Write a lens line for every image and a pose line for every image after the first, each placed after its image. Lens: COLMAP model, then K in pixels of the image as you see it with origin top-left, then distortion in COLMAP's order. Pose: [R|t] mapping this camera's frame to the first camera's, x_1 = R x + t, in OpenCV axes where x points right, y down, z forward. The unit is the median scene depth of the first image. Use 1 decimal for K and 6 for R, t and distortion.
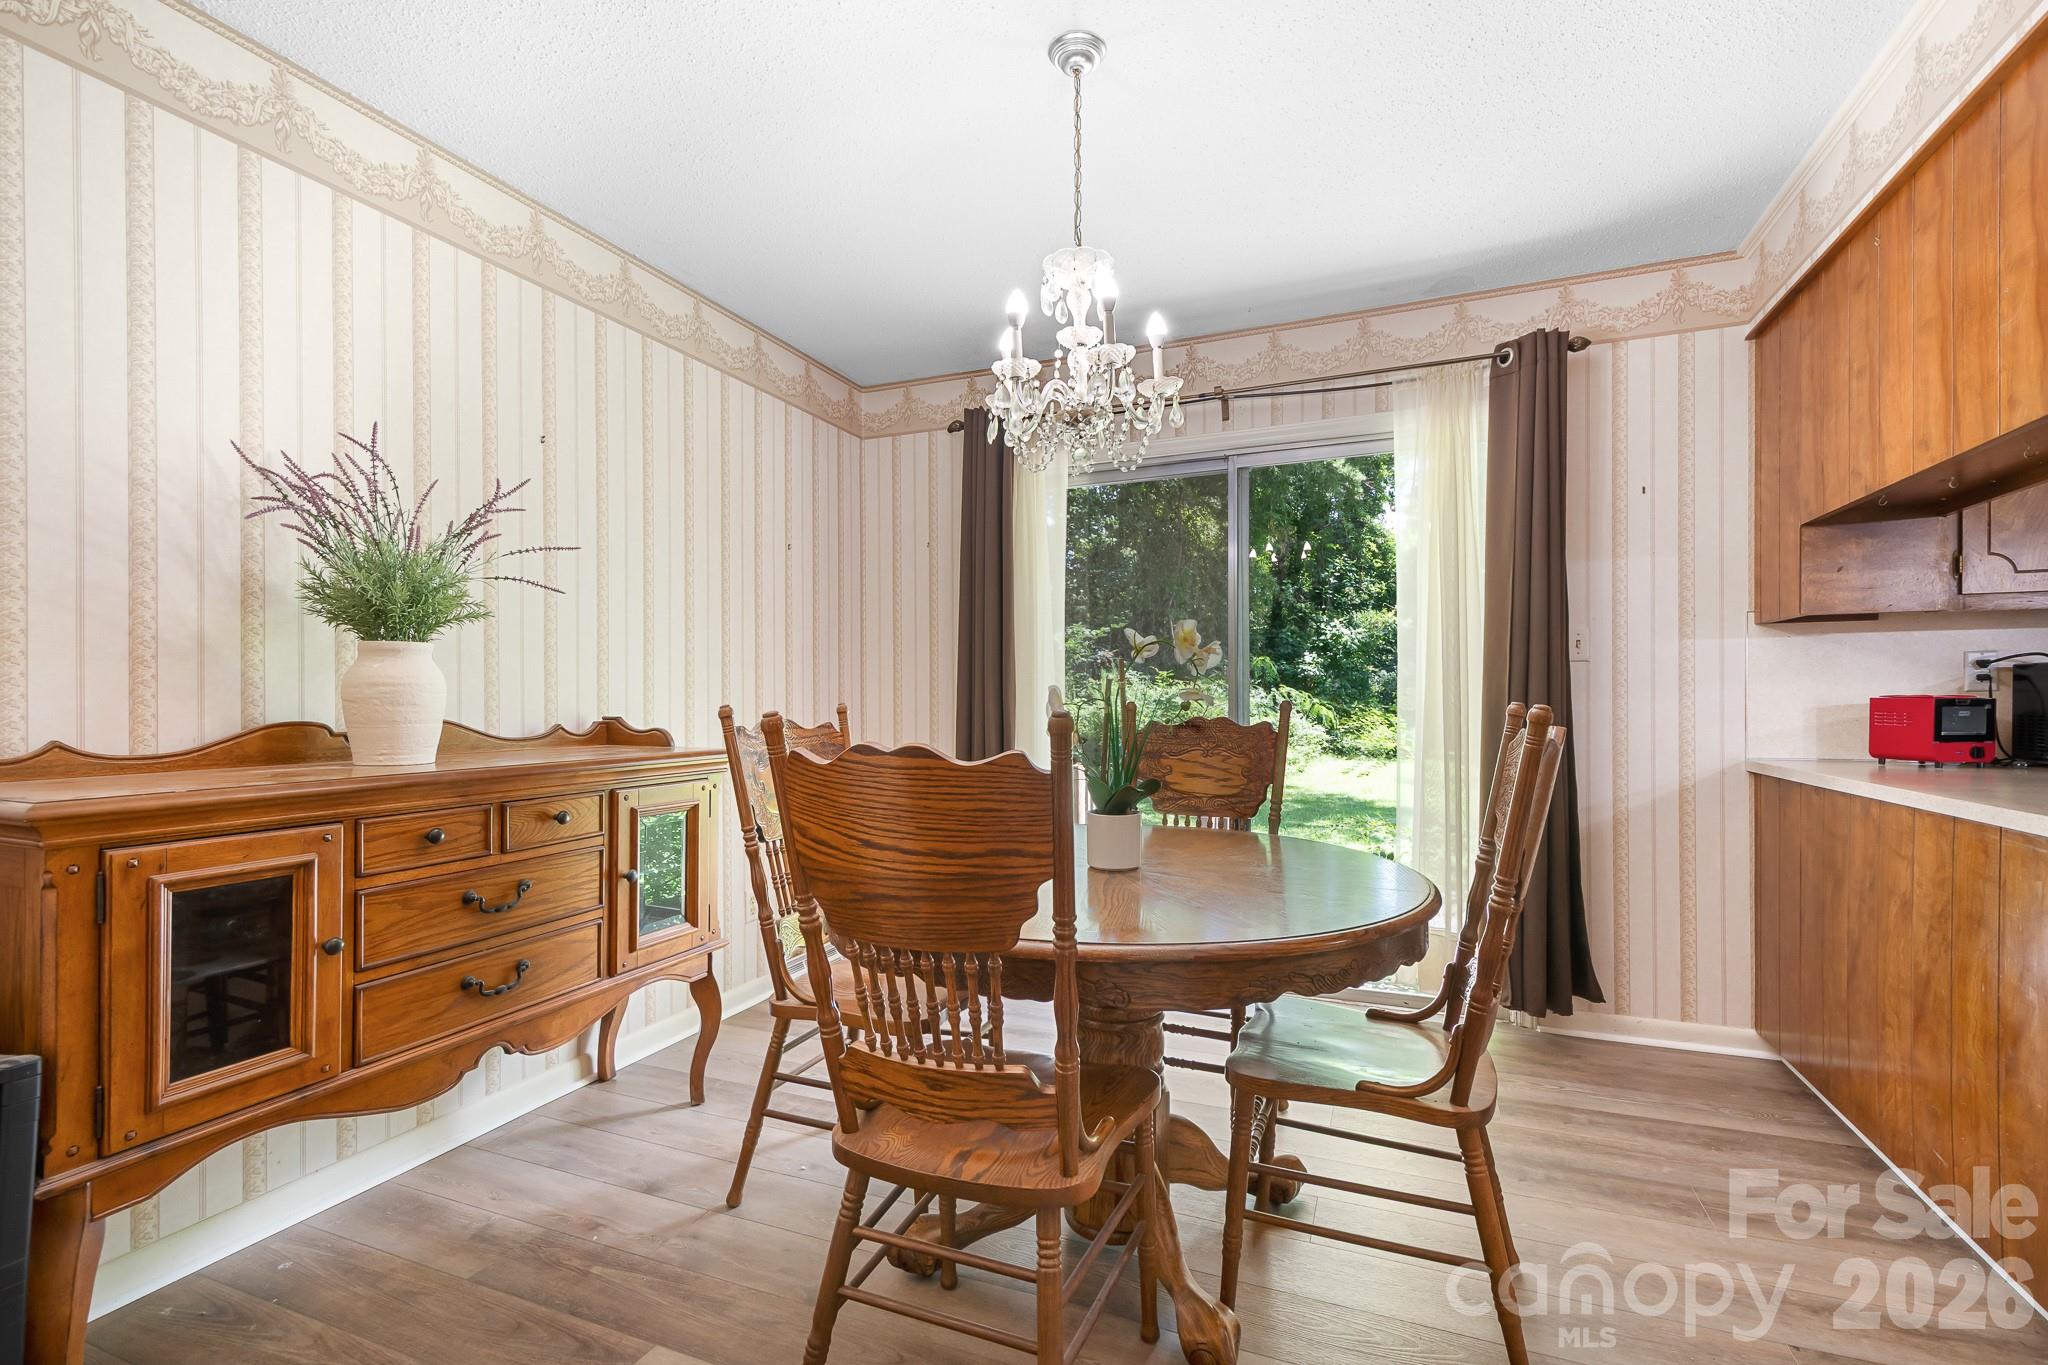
lens RADIAL K [[904.4, 0, 1027.4], [0, 904.4, 704.3], [0, 0, 1]] dist [0.005005, 0.000296]
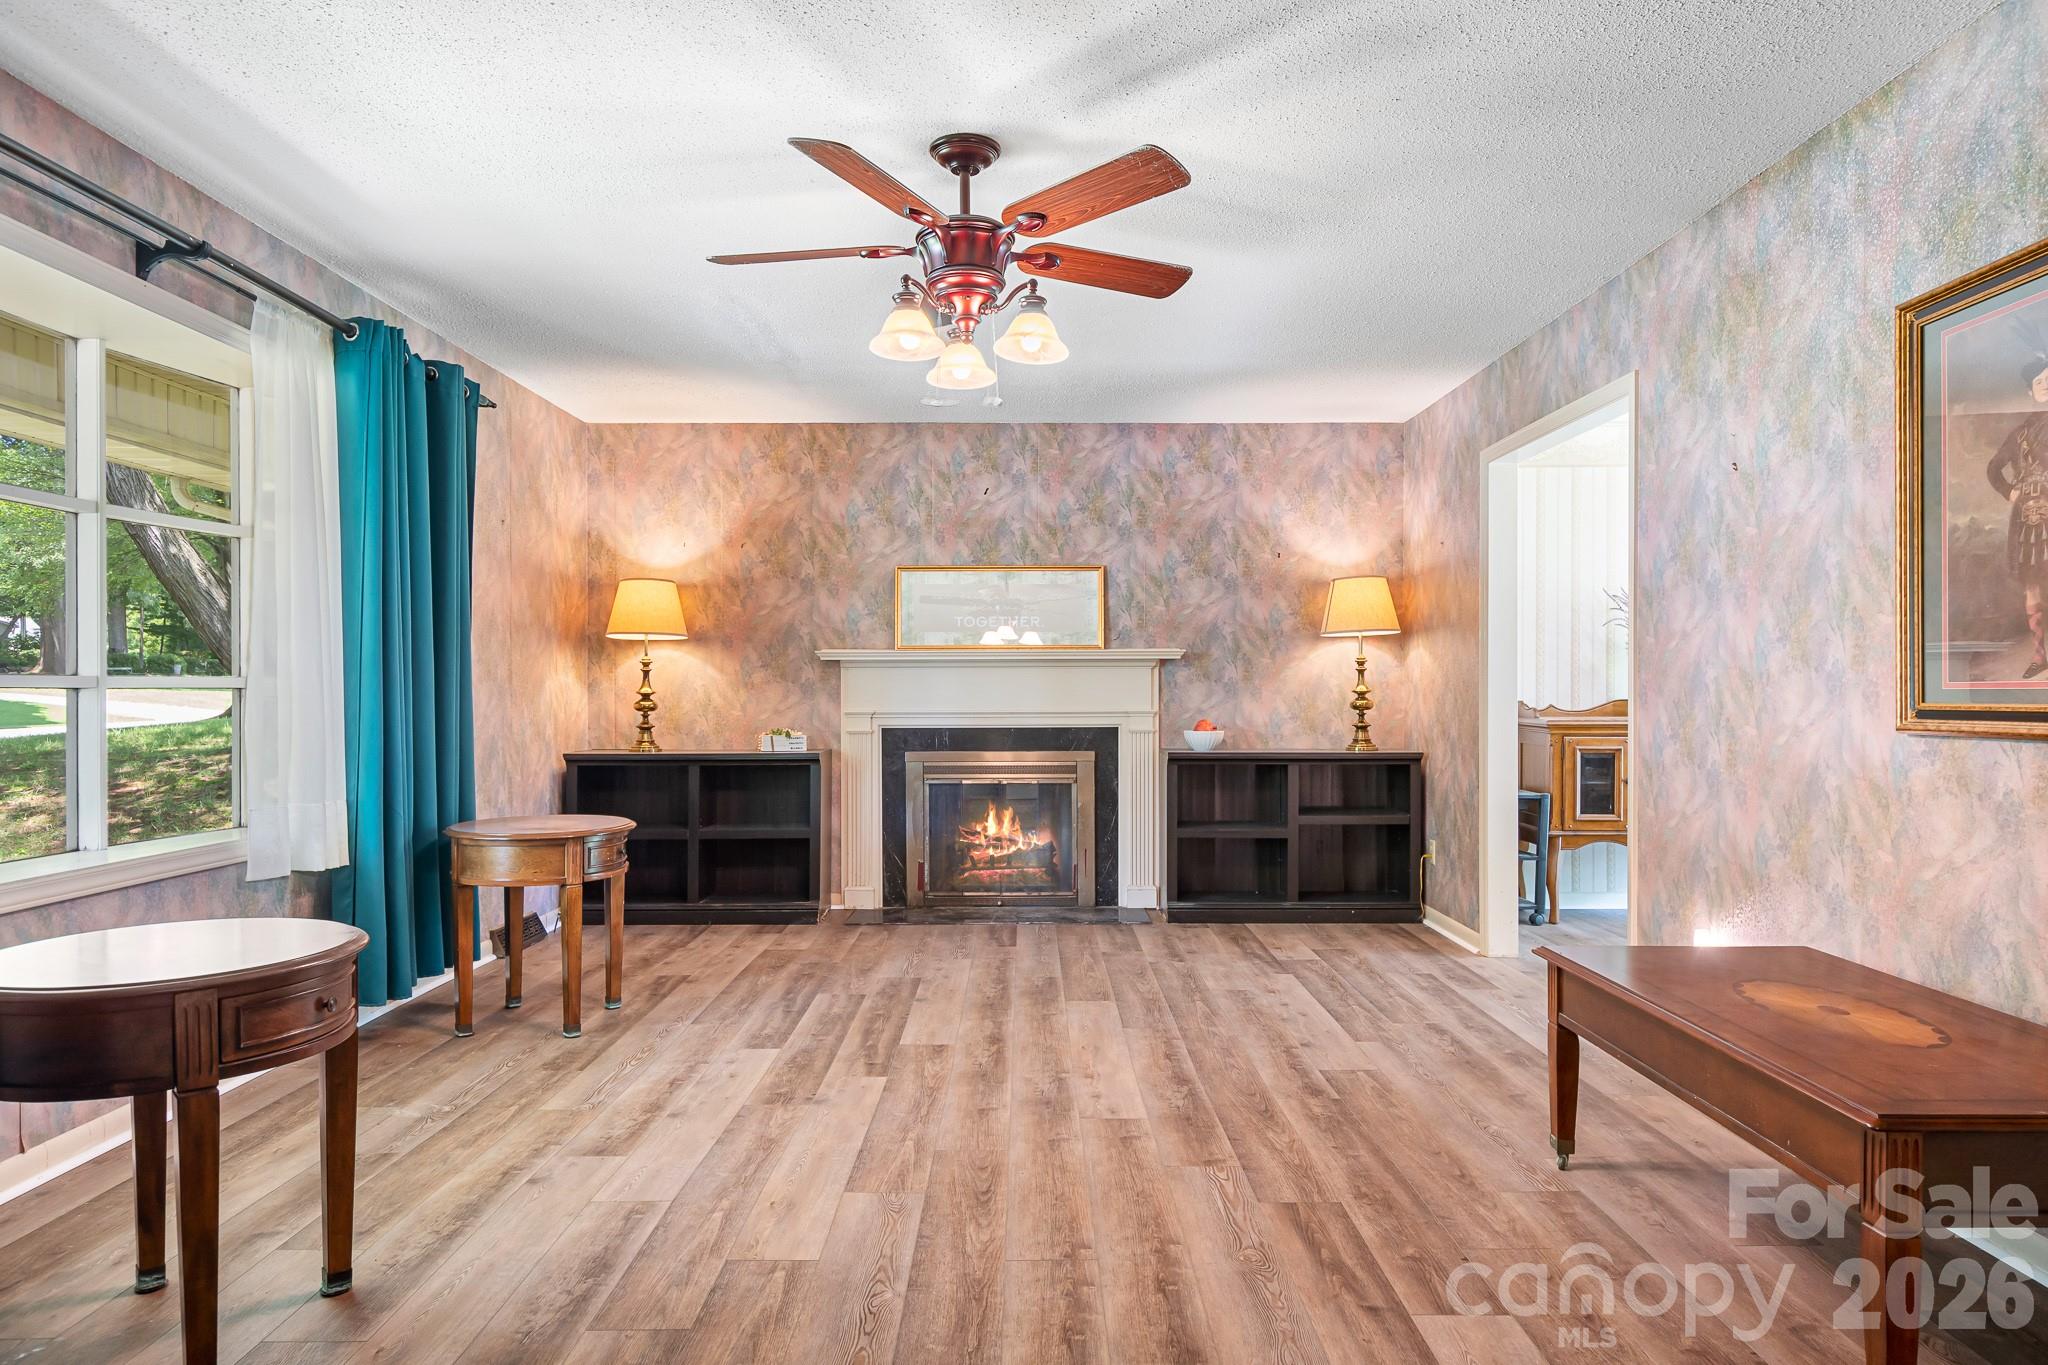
lens RADIAL K [[1291.4, 0, 1023.2], [0, 1291.4, 697.1], [0, 0, 1]] dist [0.006087, 0.000598]
pose [[0.378222, 0.009303, -0.925668, 1.240754], [-0.006081, 0.999953, 0.007565, -0.001621], [0.925695, 0.002768, 0.378261, -1.244601]]
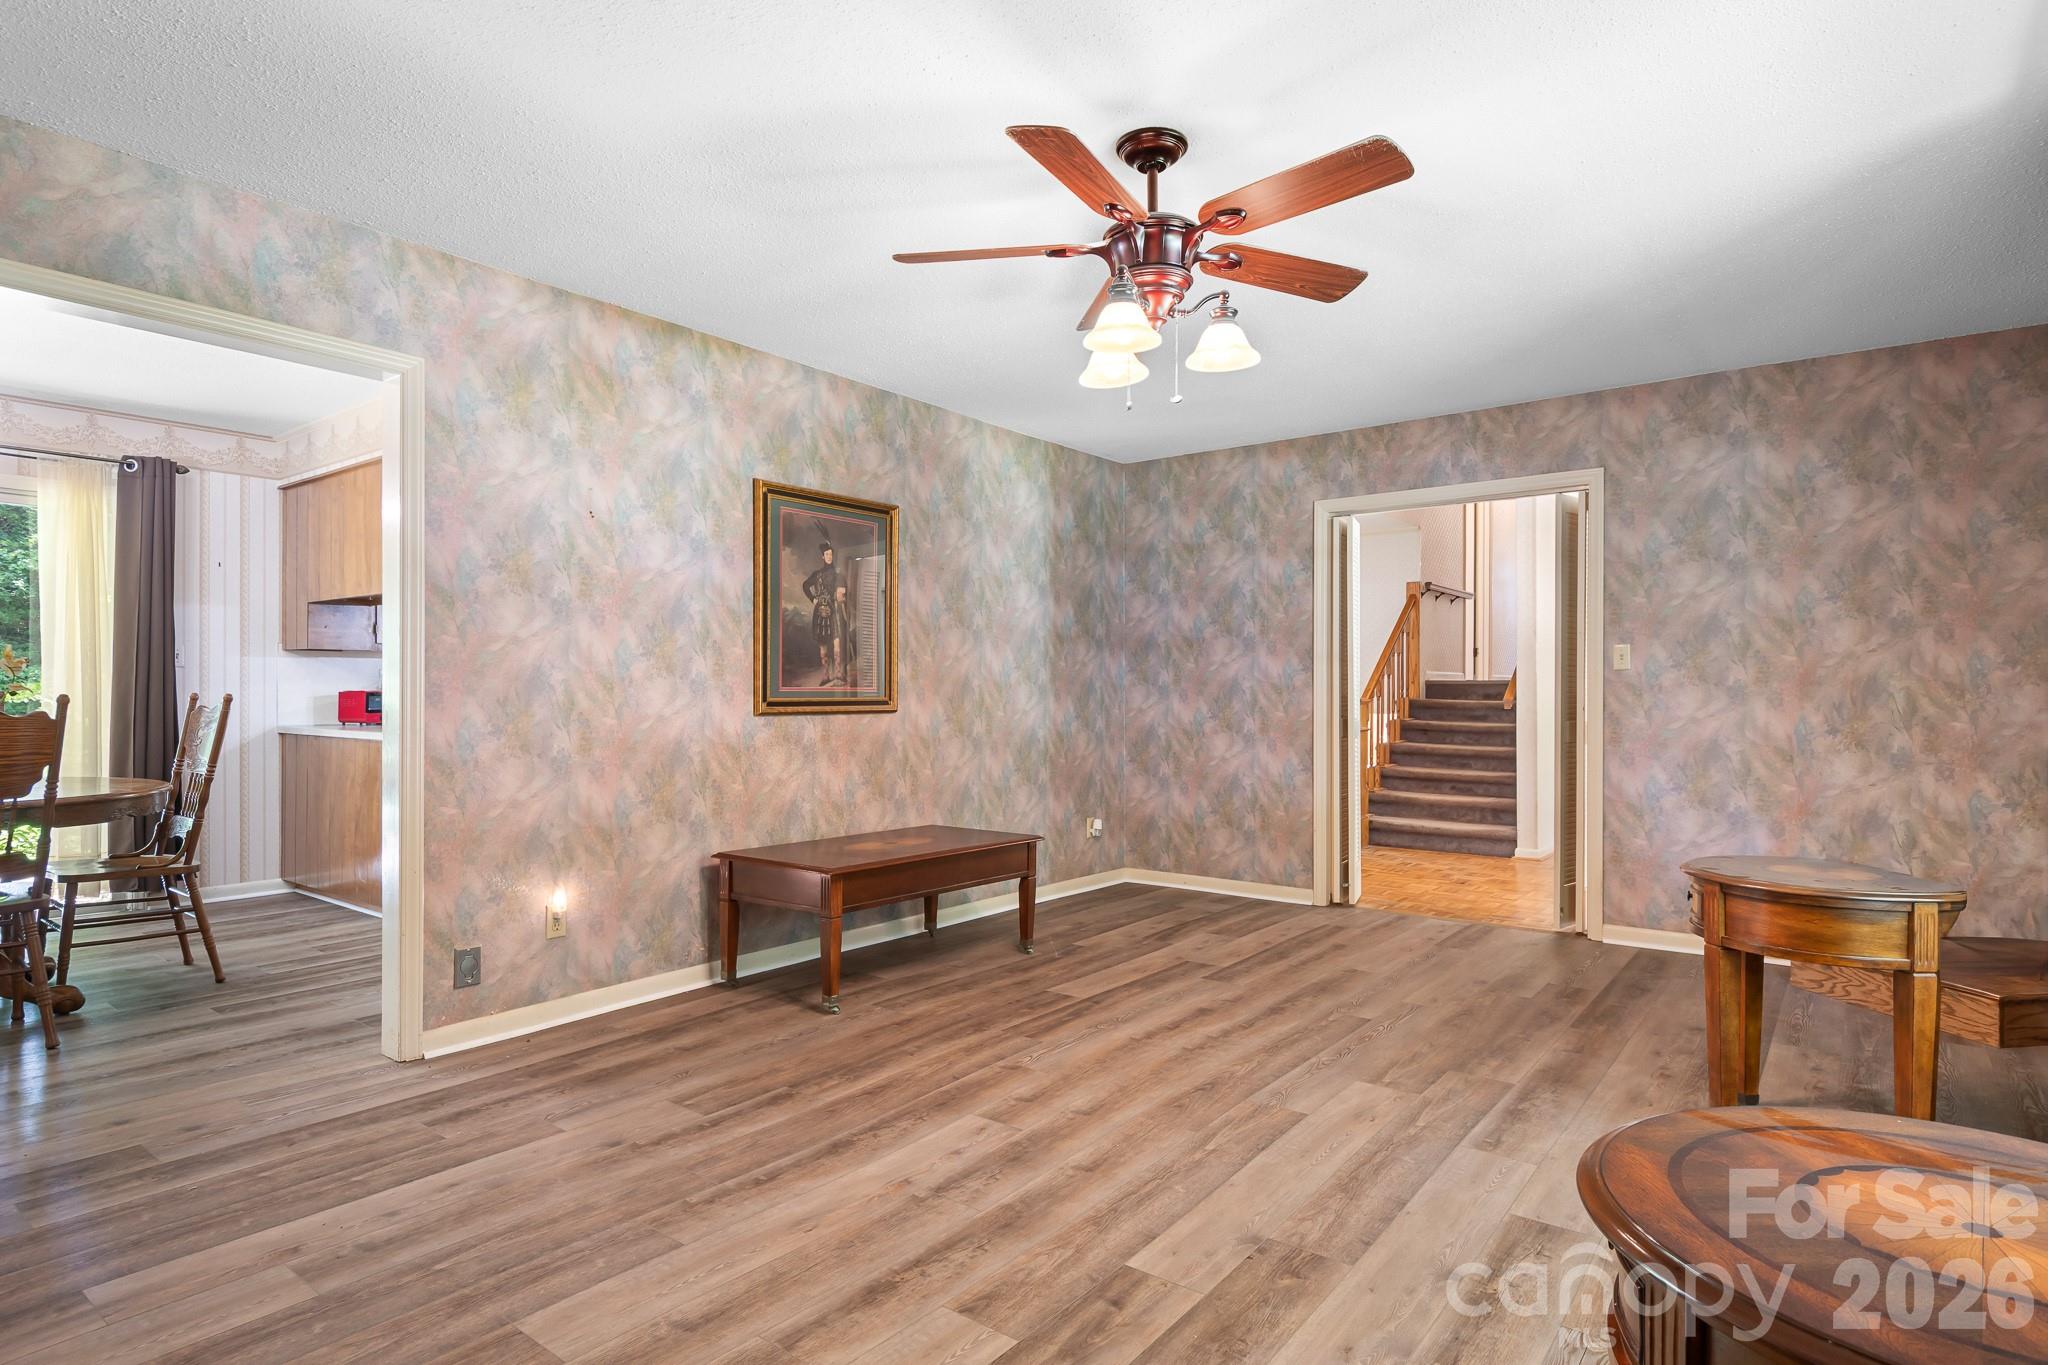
lens RADIAL K [[1104.6, 0, 1020.5], [0, 1104.6, 688.6], [0, 0, 1]] dist [0.022381, -0.000704]
pose [[0.260497, 0.010136, 0.965421, -0.948932], [-0.001241, 0.999948, -0.010163, 0.008610], [-0.965474, 0.001449, 0.260496, -0.985867]]
